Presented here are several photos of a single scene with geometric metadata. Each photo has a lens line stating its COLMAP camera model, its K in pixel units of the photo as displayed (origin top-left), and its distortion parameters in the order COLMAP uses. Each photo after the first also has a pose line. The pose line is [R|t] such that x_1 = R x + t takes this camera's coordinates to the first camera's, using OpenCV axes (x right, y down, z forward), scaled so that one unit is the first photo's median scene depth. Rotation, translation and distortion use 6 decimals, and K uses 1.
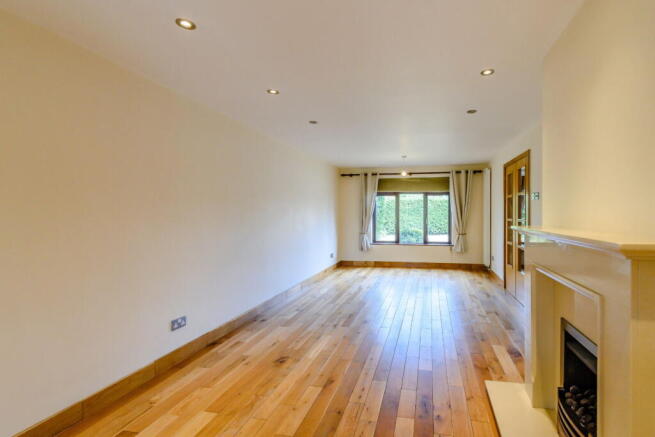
lens RADIAL K [[302.8, 0, 321.6], [0, 302.8, 219.0], [0, 0, 1]] dist [0.001439, 0.000409]
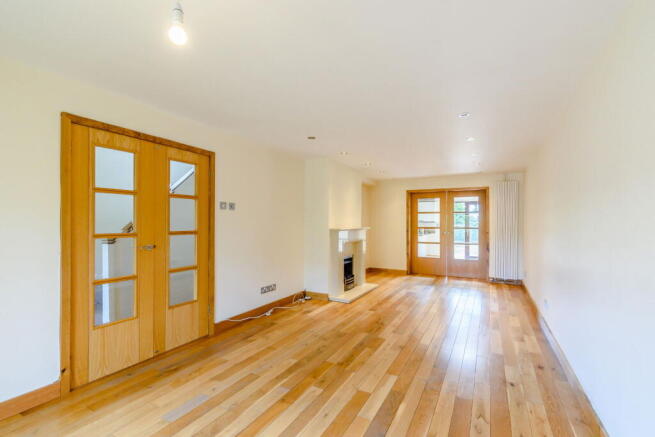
lens RADIAL K [[286.9, 0, 327.5], [0, 286.9, 218.5], [0, 0, 1]] dist [-0.001003, -0.000003]
pose [[-0.942458, 0.003908, 0.334301, 0.005851], [0.006532, 0.999956, 0.006724, -0.007654], [-0.334260, 0.008521, -0.942442, 0.370545]]
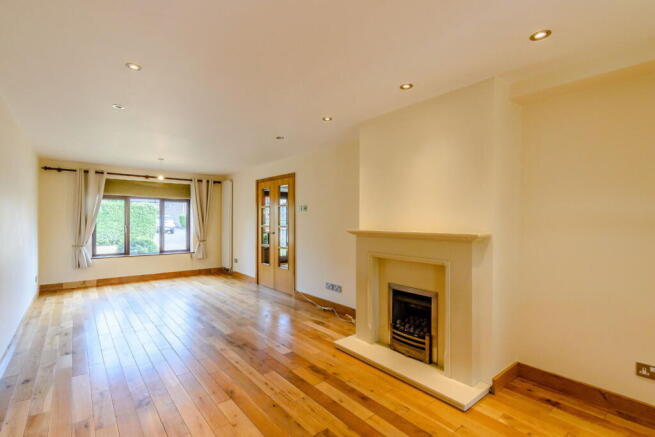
lens RADIAL K [[302.8, 0, 321.6], [0, 302.8, 219.0], [0, 0, 1]] dist [0.001439, 0.000409]
pose [[0.645967, 0.008316, 0.763320, -0.064250], [0.010402, 0.999752, -0.019695, 0.000192], [-0.763295, 0.020663, 0.645720, 0.016431]]
